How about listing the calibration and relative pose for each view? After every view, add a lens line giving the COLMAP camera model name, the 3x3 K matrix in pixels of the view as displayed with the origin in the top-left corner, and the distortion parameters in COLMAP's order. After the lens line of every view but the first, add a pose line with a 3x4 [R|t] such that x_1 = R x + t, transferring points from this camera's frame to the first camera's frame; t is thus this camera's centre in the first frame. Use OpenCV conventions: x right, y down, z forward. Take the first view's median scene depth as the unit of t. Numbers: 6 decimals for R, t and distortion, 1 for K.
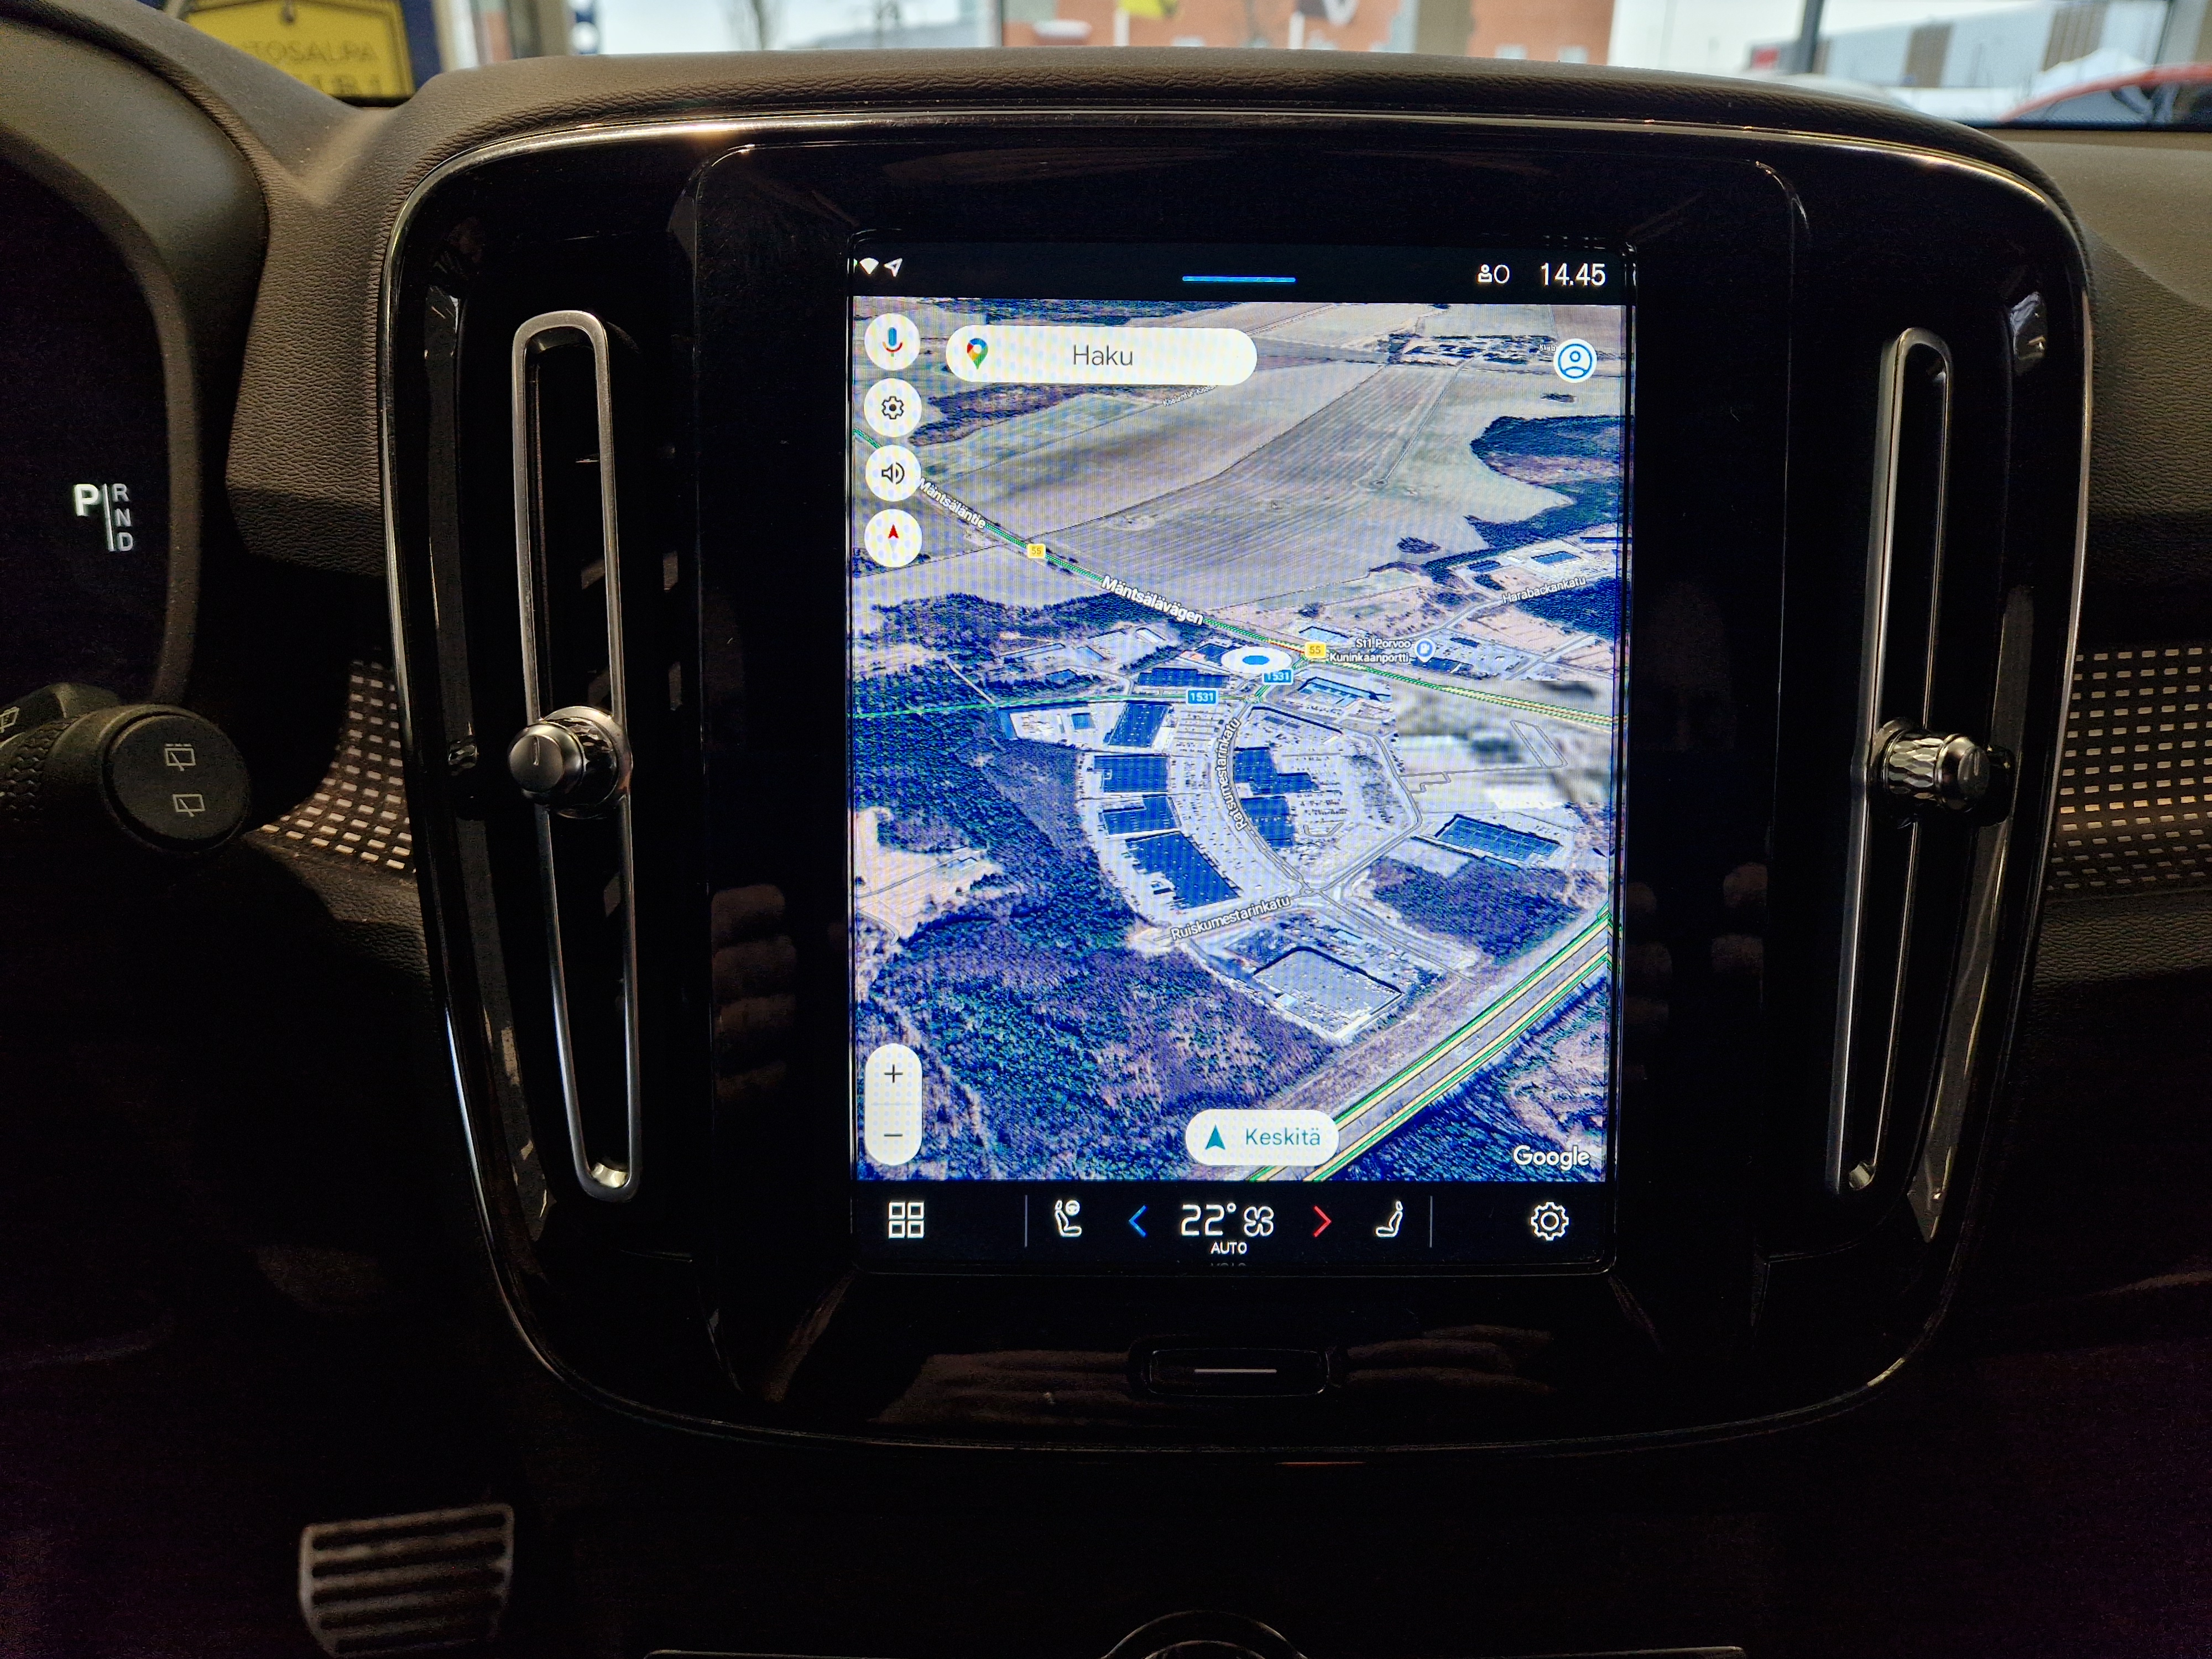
lens RADIAL K [[1547.5, 0, 1113.2], [0, 1547.5, 823.5], [0, 0, 1]] dist [0.028426, -0.004737]
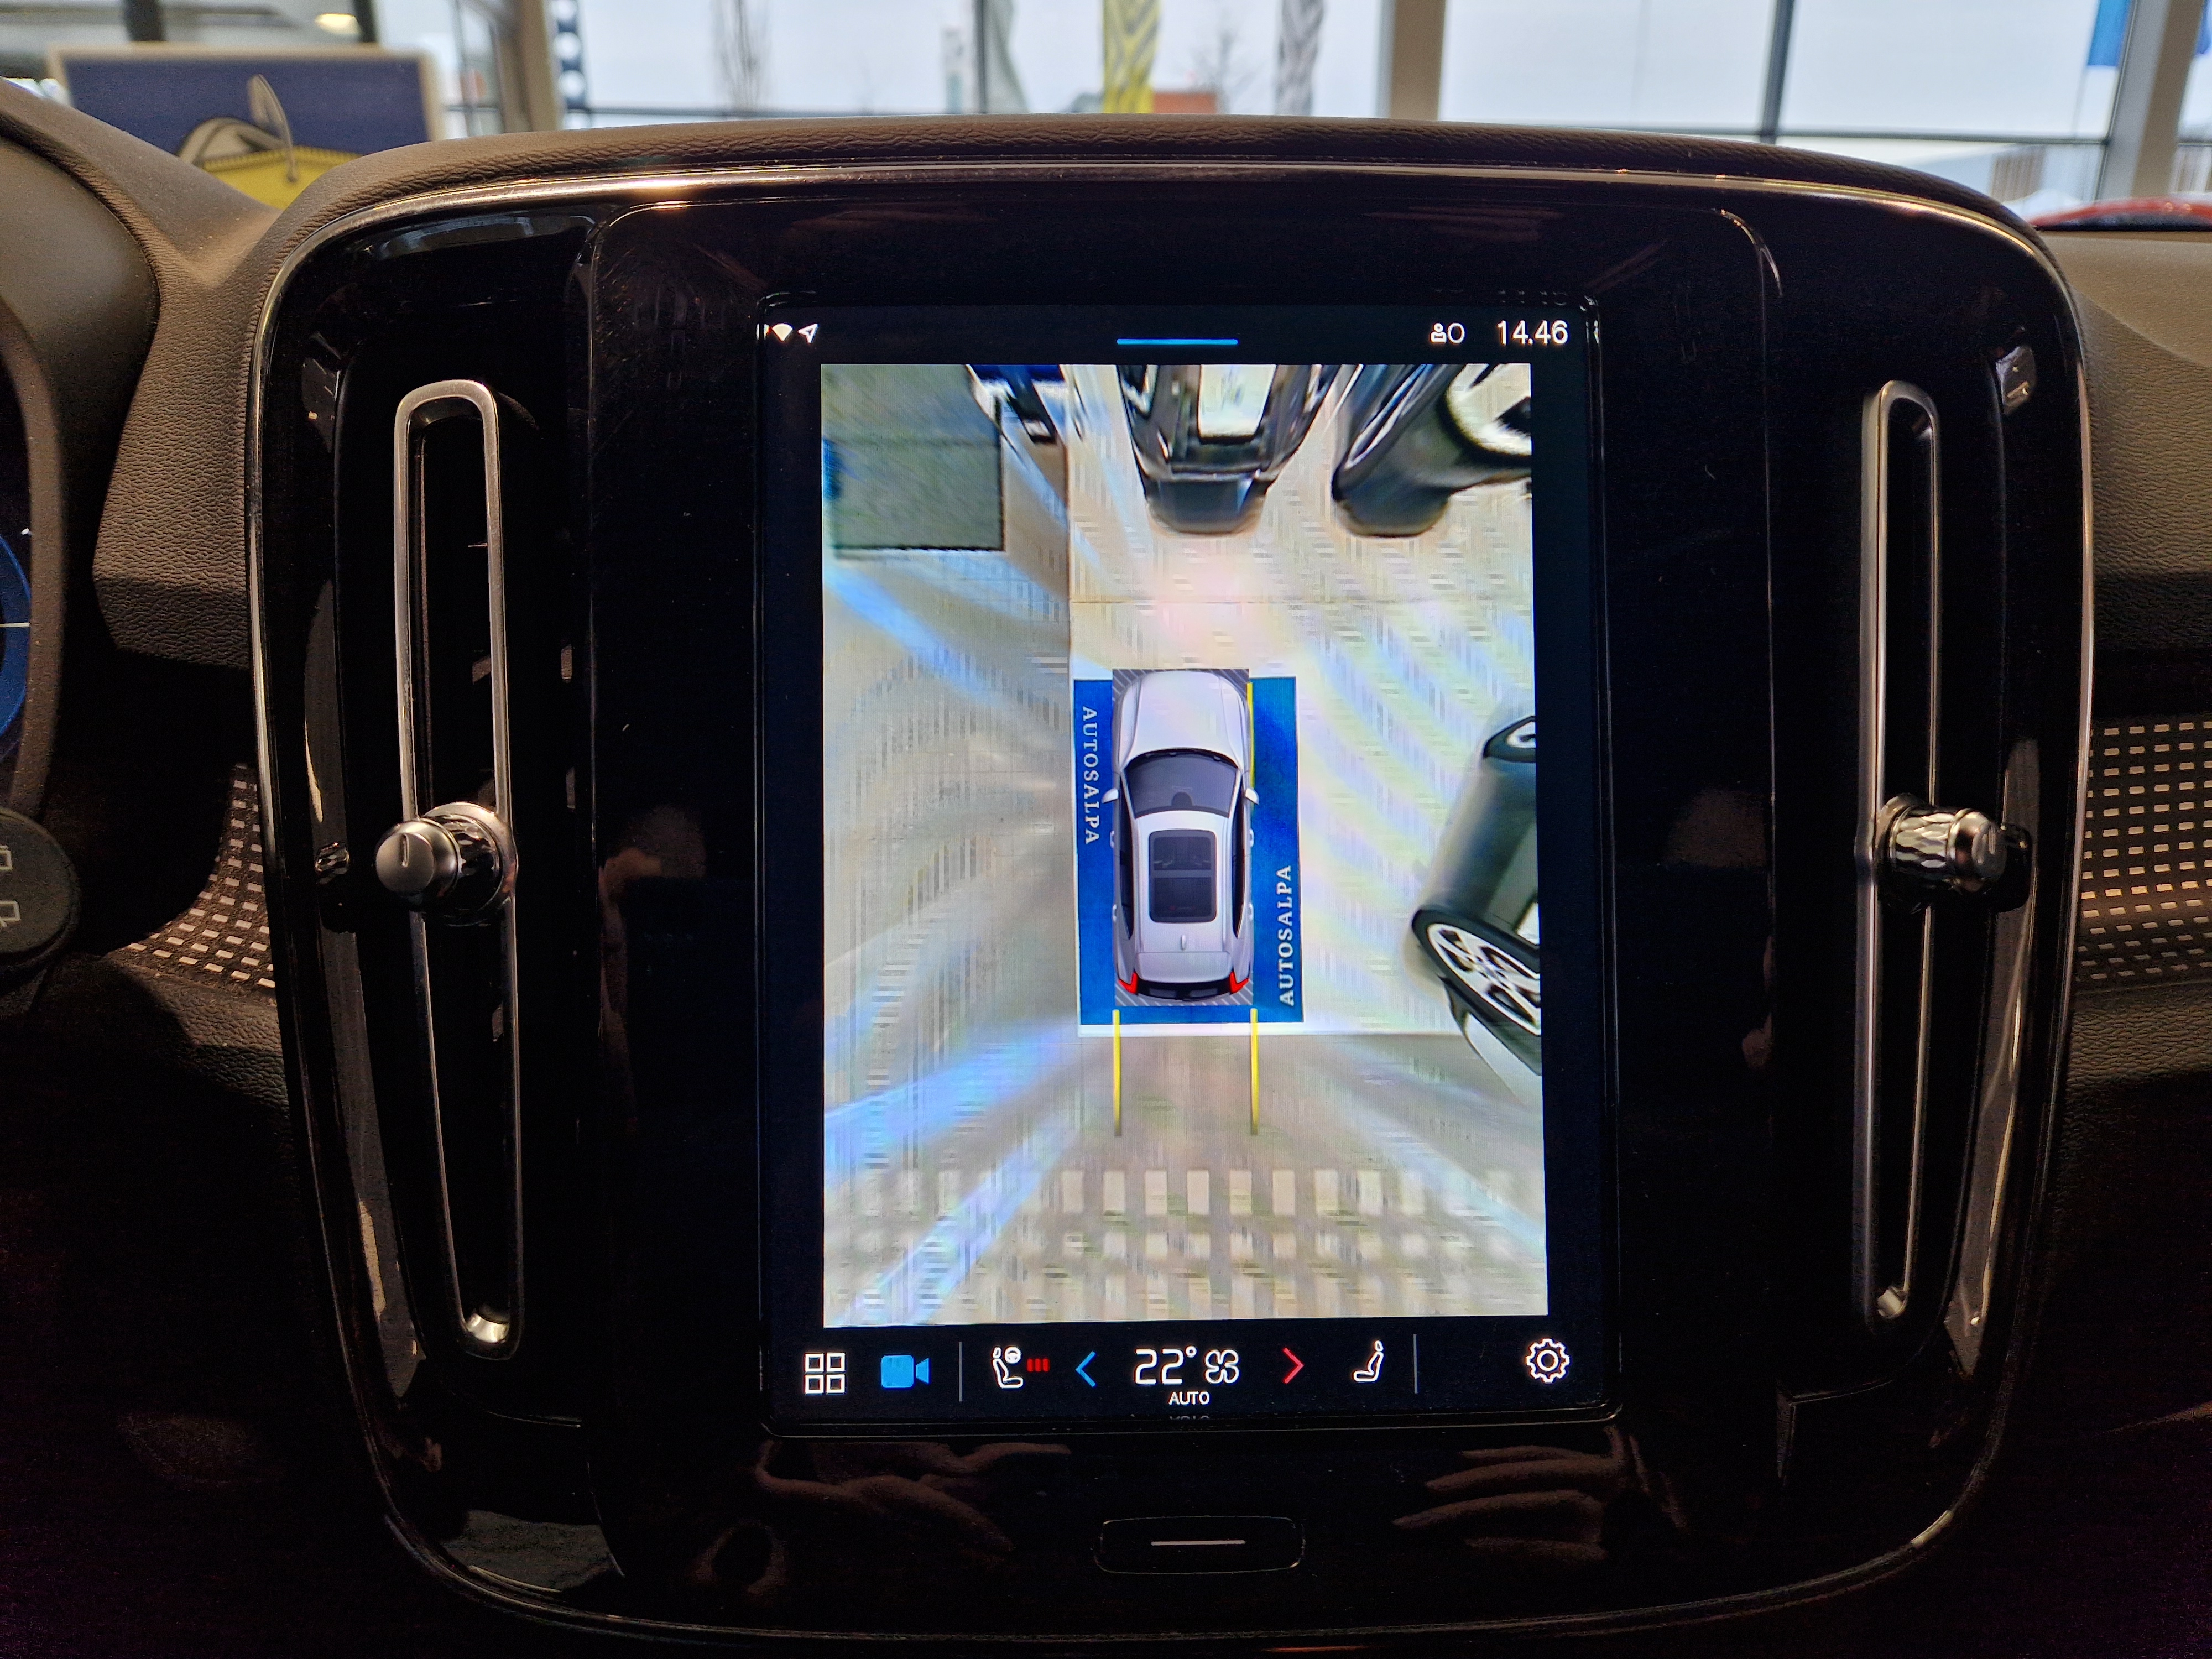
lens RADIAL K [[1547.5, 0, 1113.2], [0, 1547.5, 823.5], [0, 0, 1]] dist [0.028426, -0.004737]
pose [[0.999841, -0.017156, 0.004905, 0.032045], [0.017486, 0.996807, -0.077909, 0.013448], [-0.003552, 0.077982, 0.996948, 0.084610]]
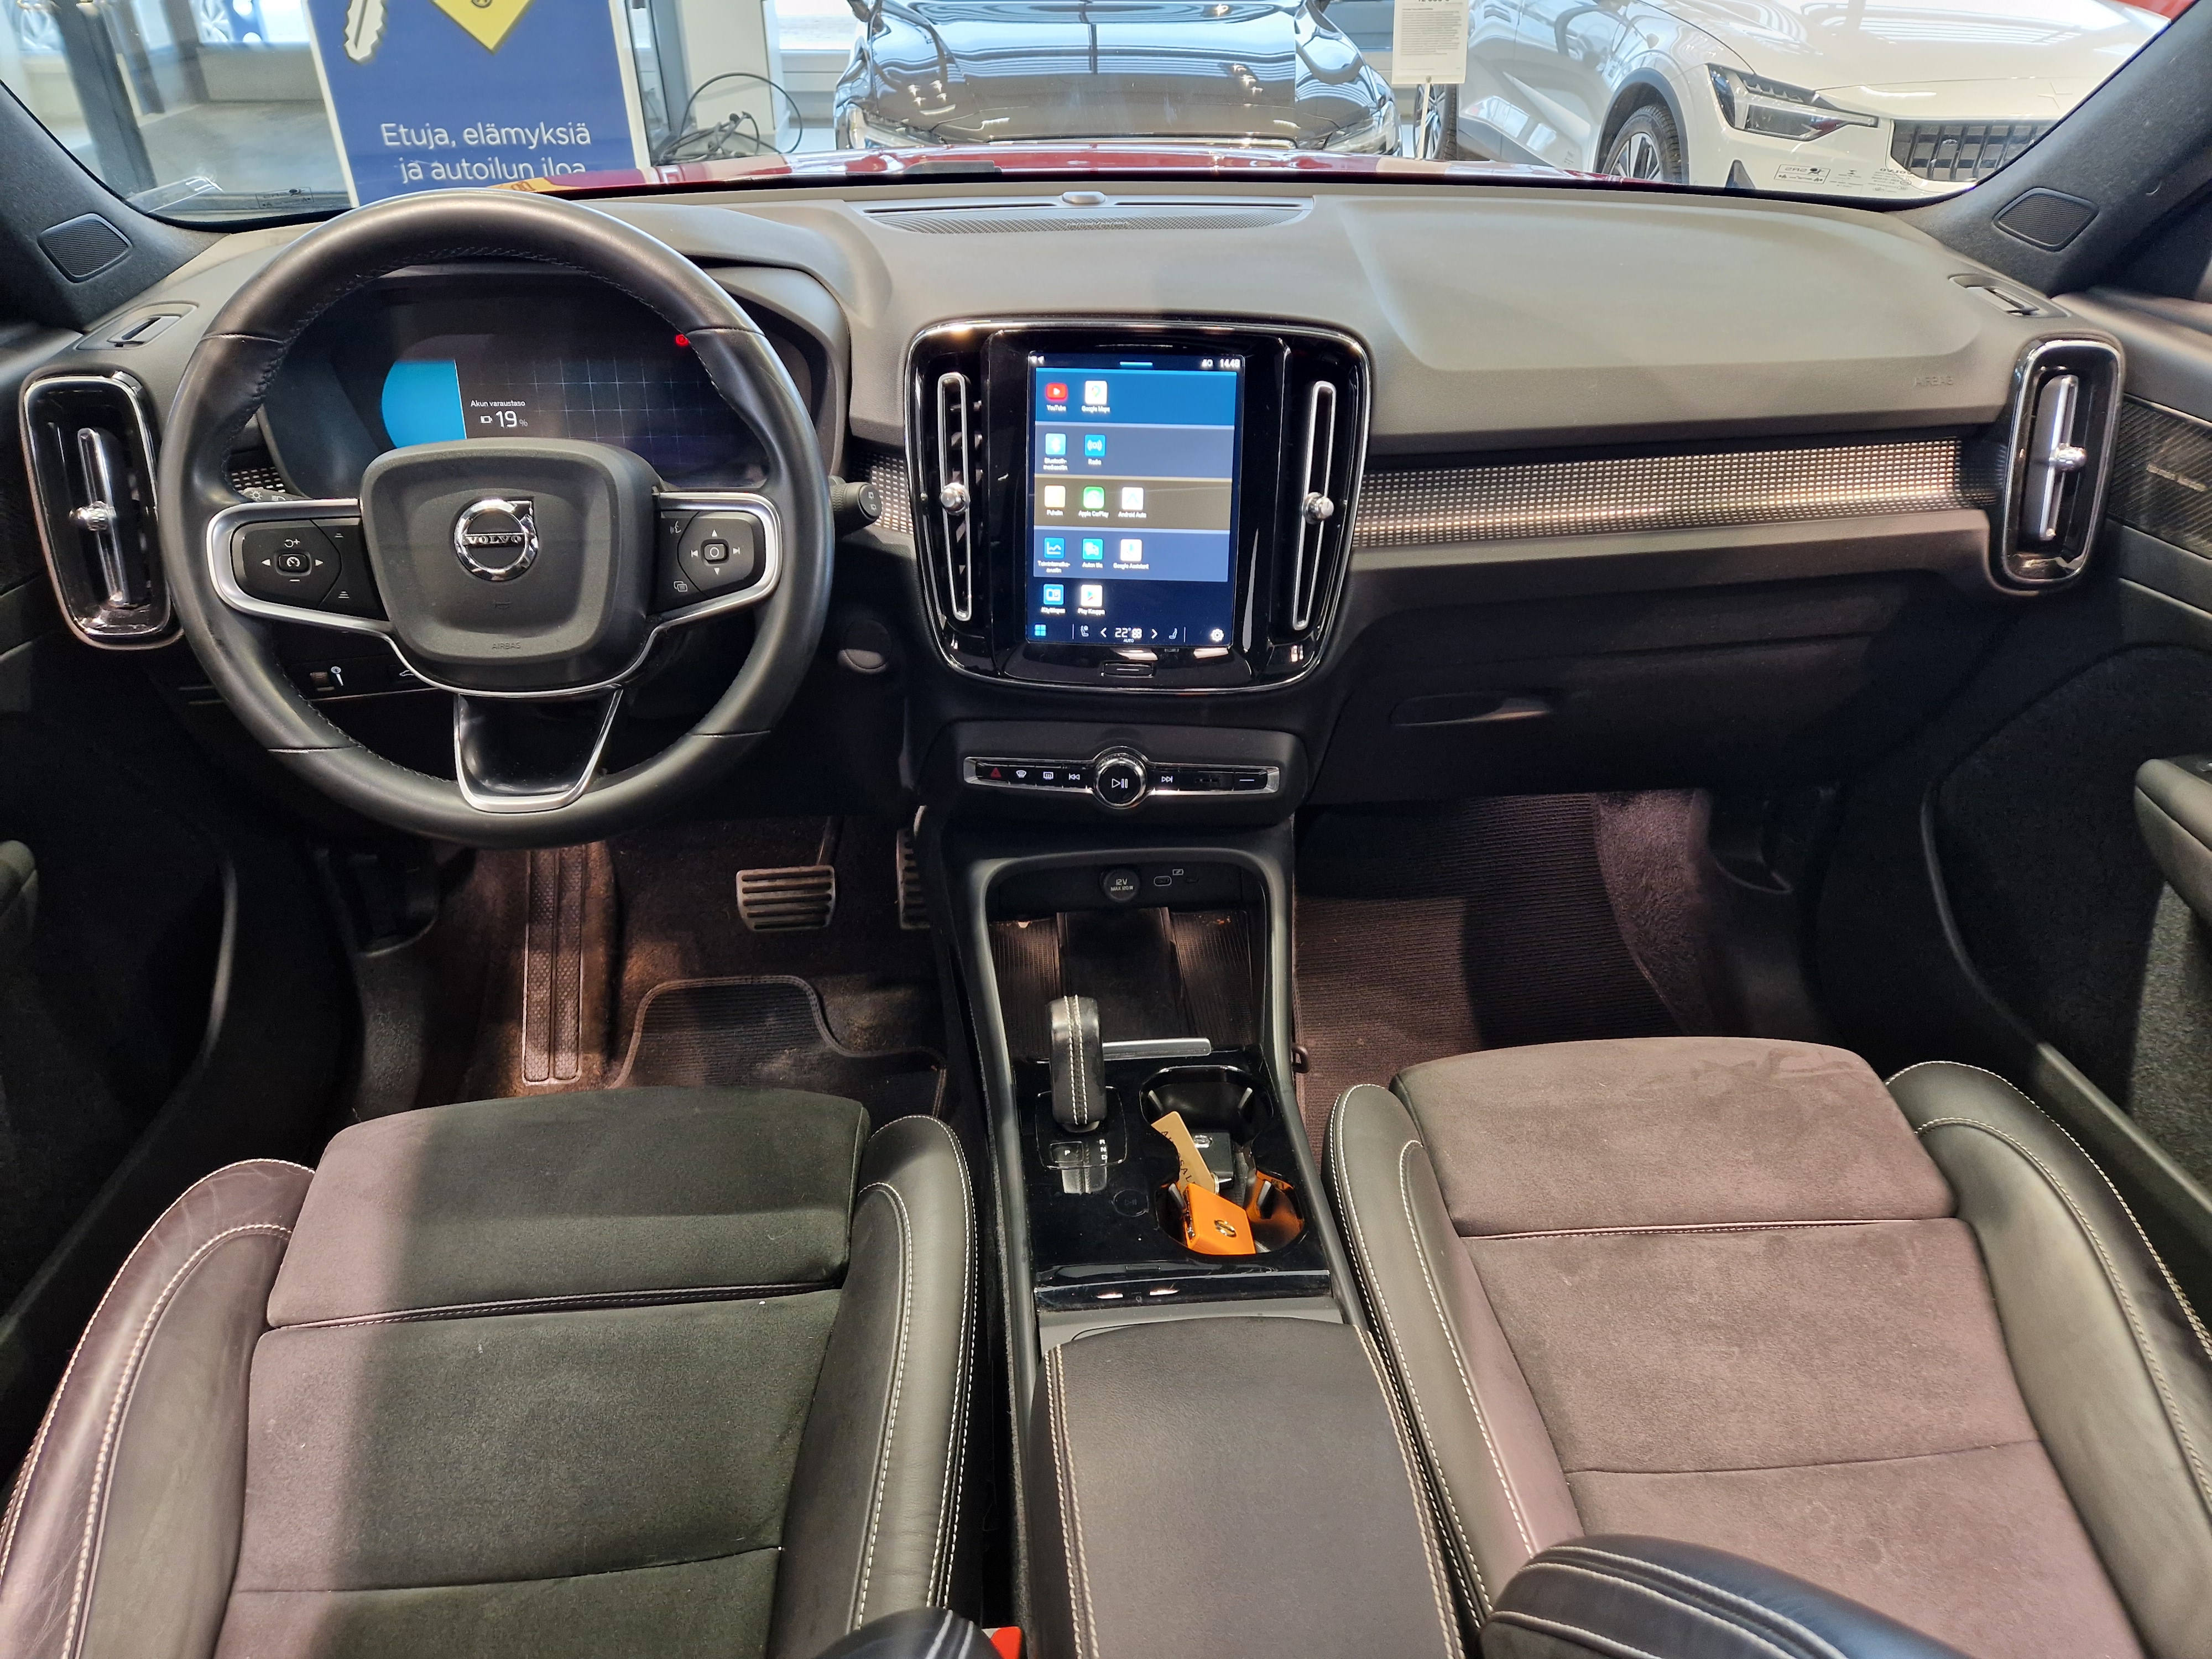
lens RADIAL K [[1547.5, 0, 1113.2], [0, 1547.5, 823.5], [0, 0, 1]] dist [0.028426, -0.004737]
pose [[0.997704, 0.031177, -0.060121, 0.275019], [-0.020965, 0.986312, 0.163553, 0.109177], [0.064397, -0.161917, 0.984701, -2.653062]]
